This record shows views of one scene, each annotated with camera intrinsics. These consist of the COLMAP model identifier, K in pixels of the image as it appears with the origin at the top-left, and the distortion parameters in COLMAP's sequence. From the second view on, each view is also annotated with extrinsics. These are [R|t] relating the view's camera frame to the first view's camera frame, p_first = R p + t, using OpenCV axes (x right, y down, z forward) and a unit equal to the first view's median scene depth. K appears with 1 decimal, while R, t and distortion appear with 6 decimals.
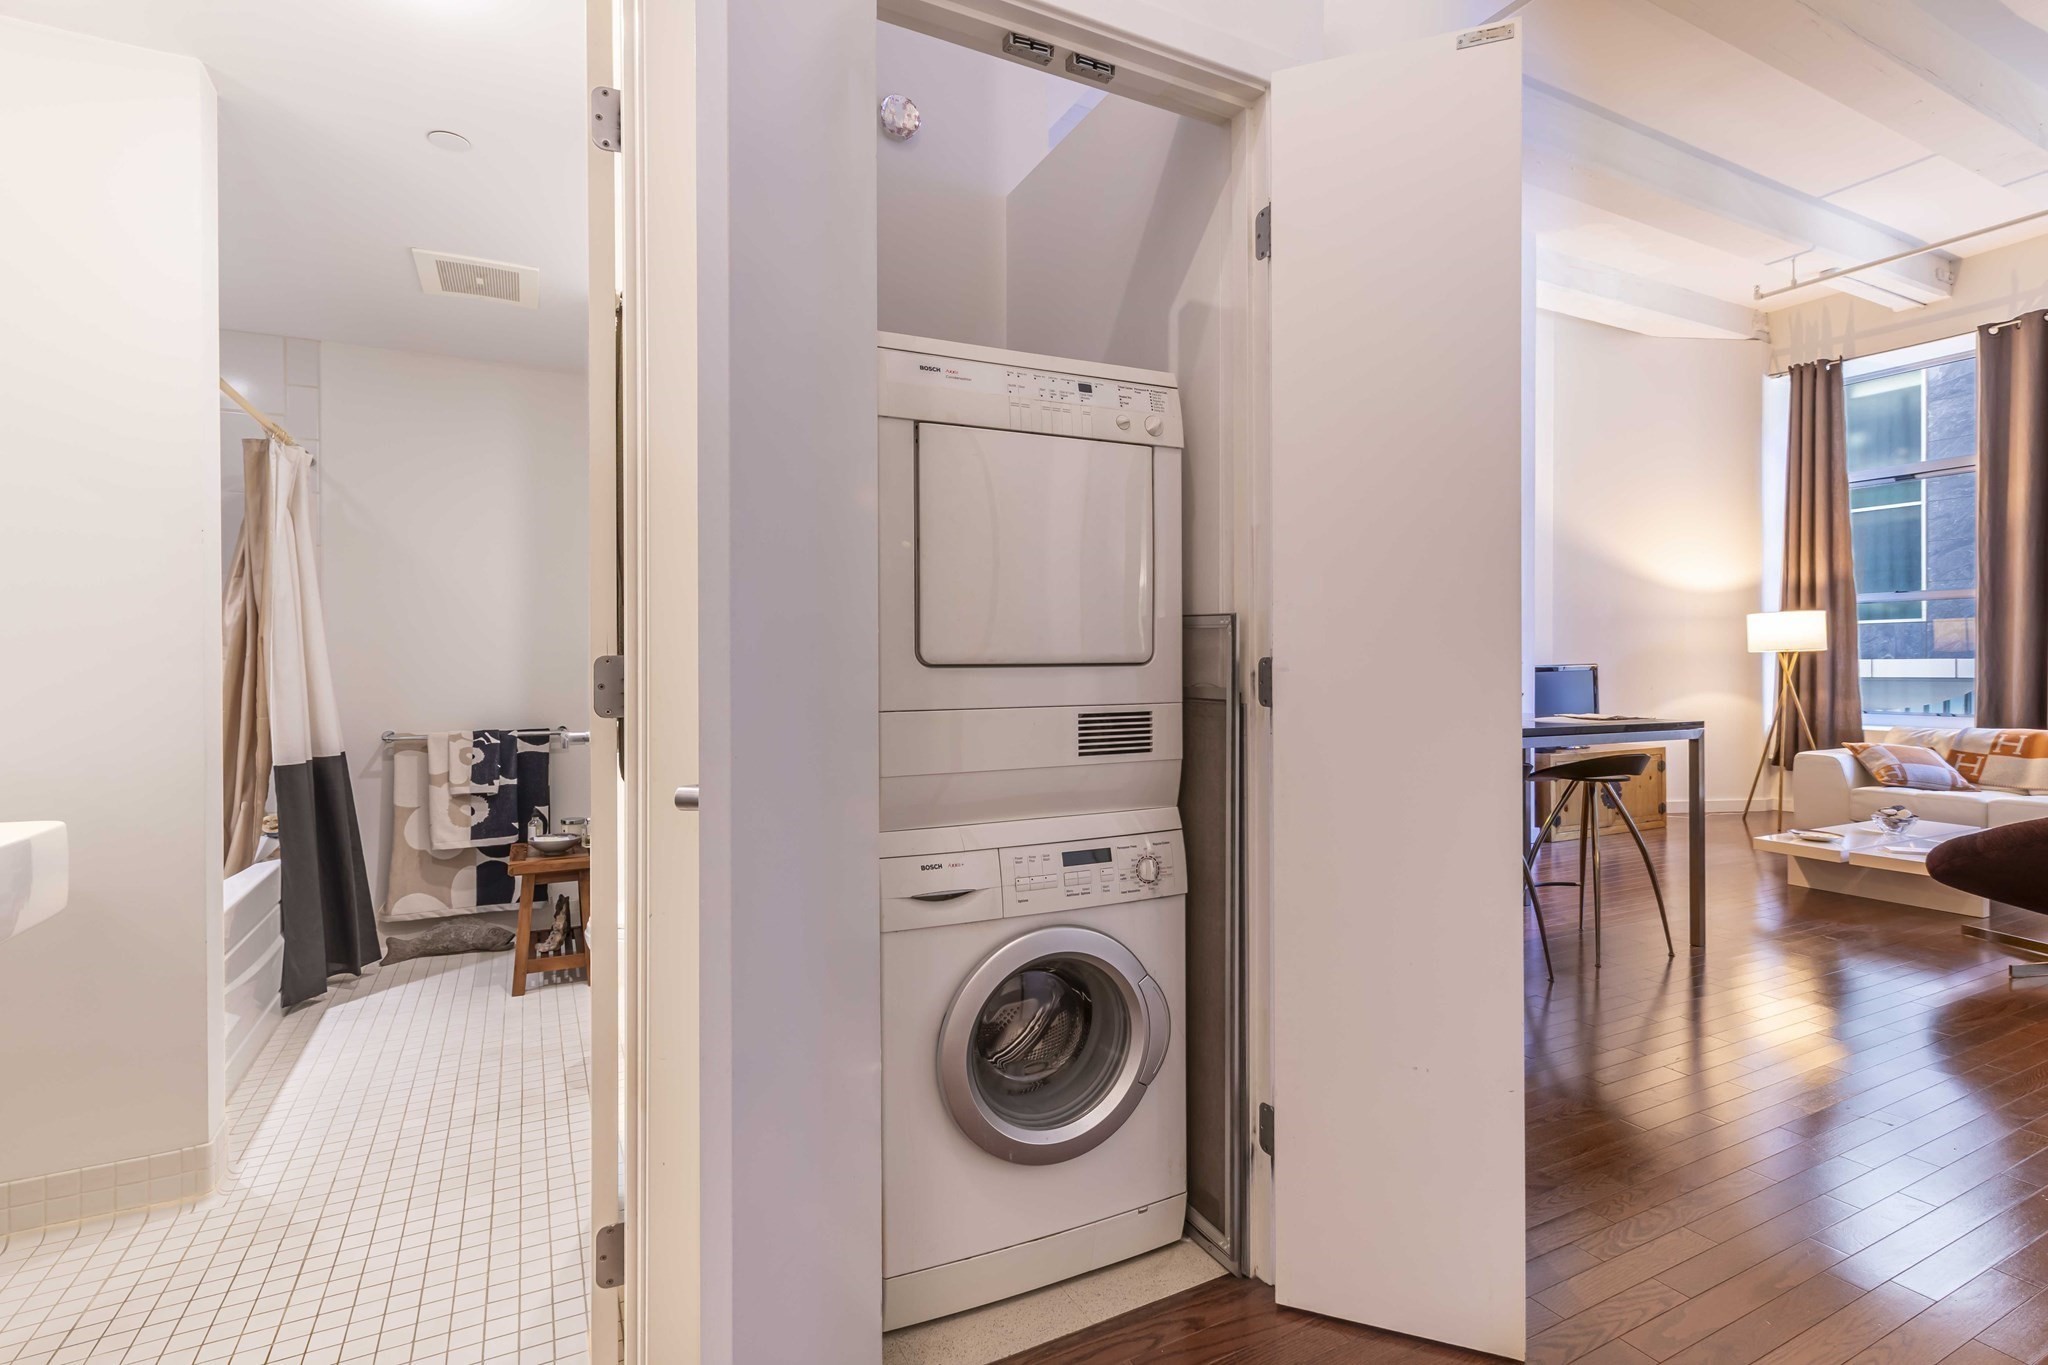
lens RADIAL K [[926.8, 0, 1027.4], [0, 926.8, 669.6], [0, 0, 1]] dist [0.001805, 0.000101]
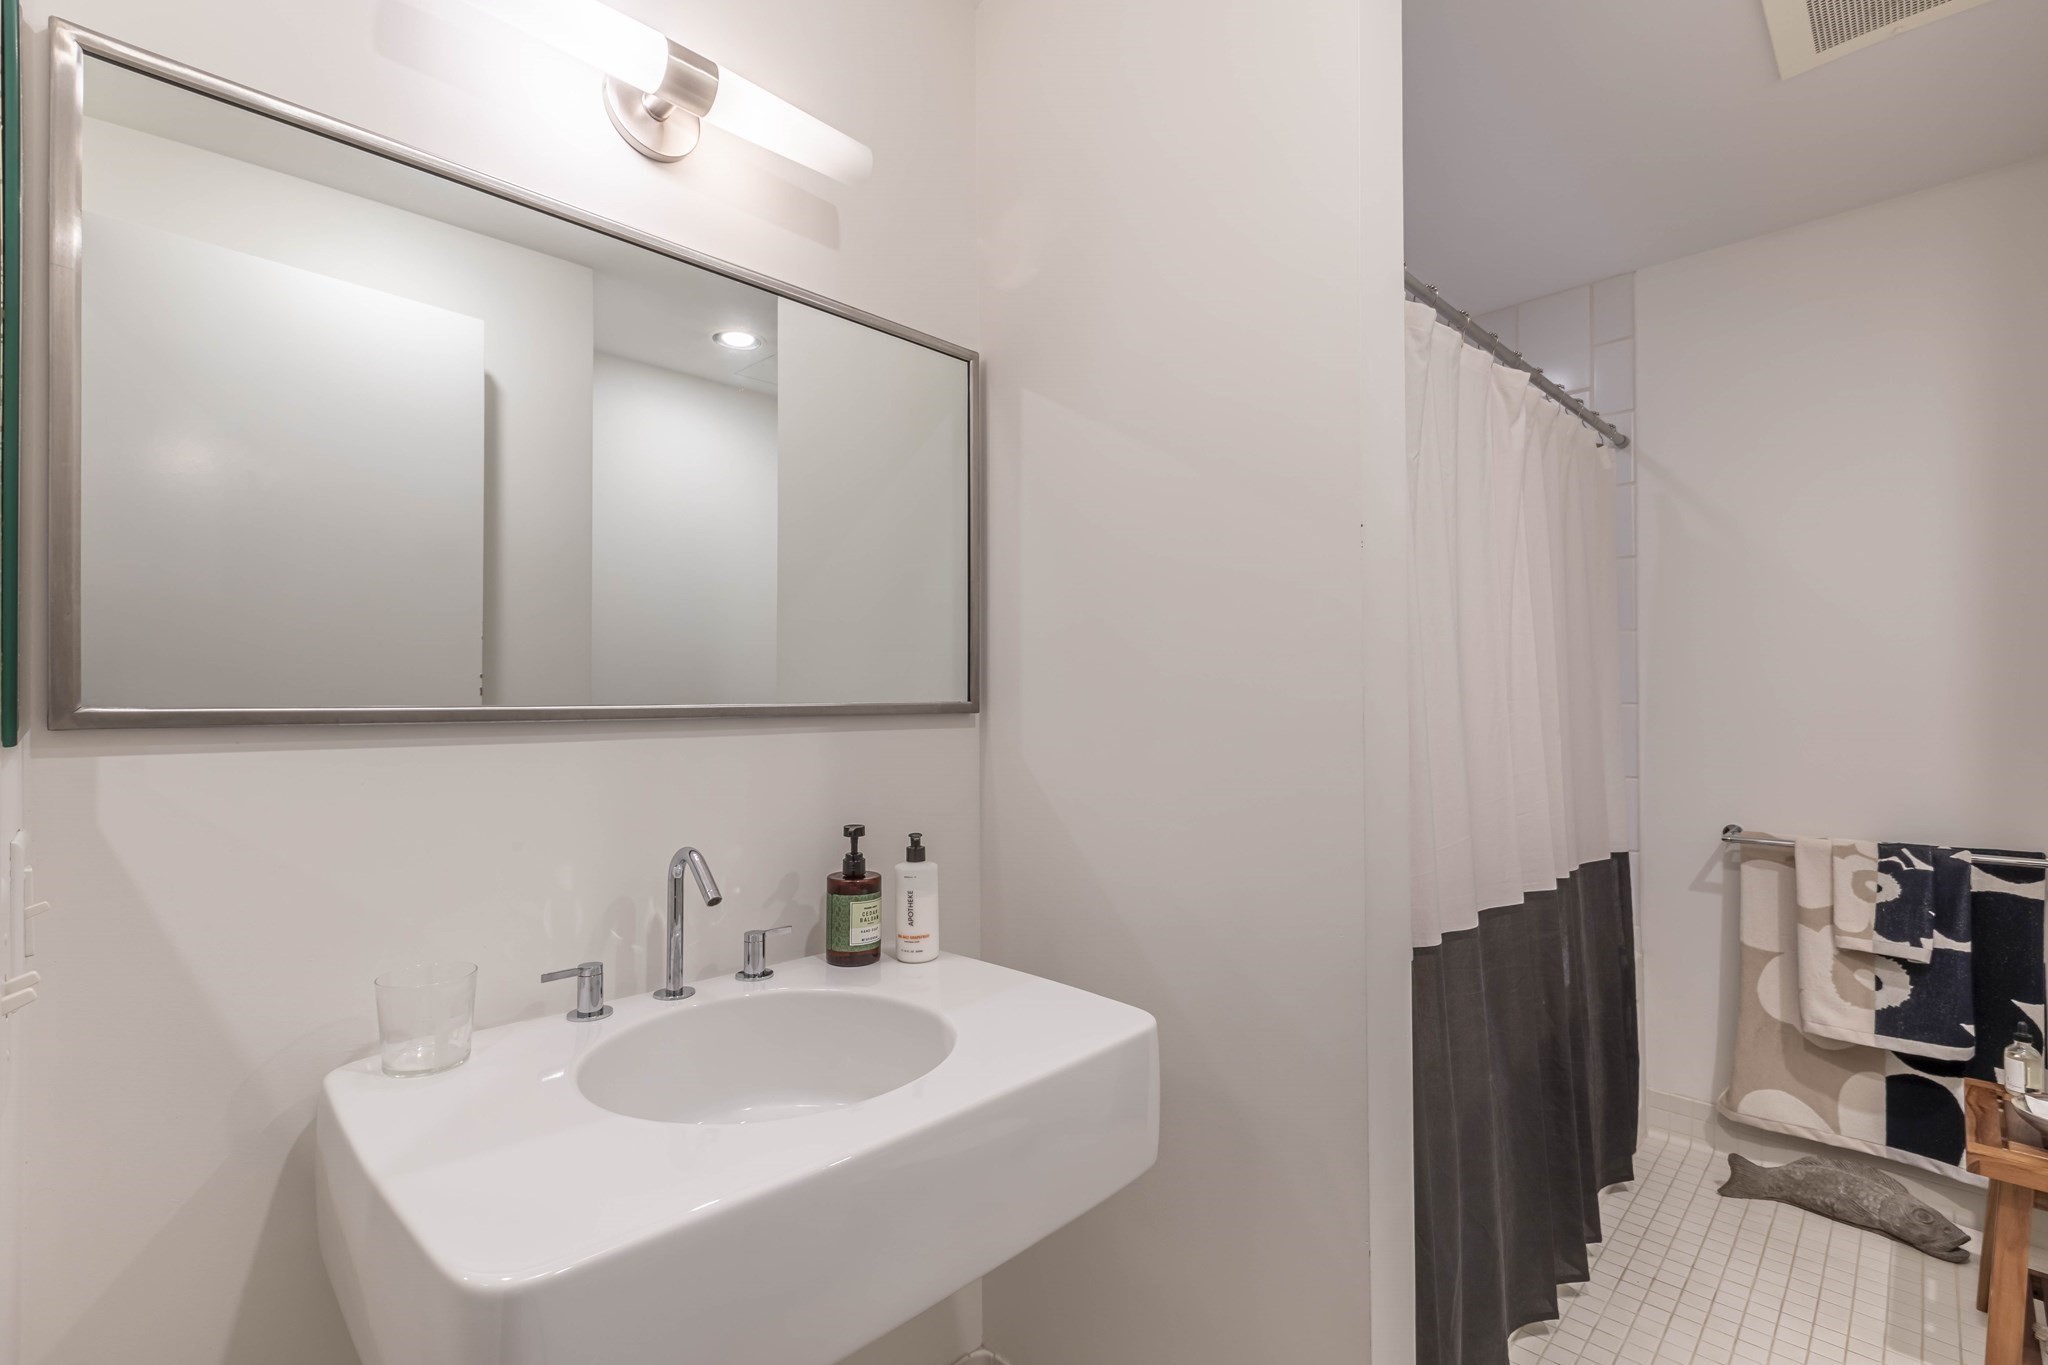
lens RADIAL K [[937.1, 0, 1084.4], [0, 937.1, 688.9], [0, 0, 1]] dist [-0.002264, -0.000427]
pose [[0.337685, -0.008702, -0.941219, -0.220149], [0.000481, 0.999959, -0.009073, -0.023777], [0.941259, 0.002611, 0.337676, 0.345488]]
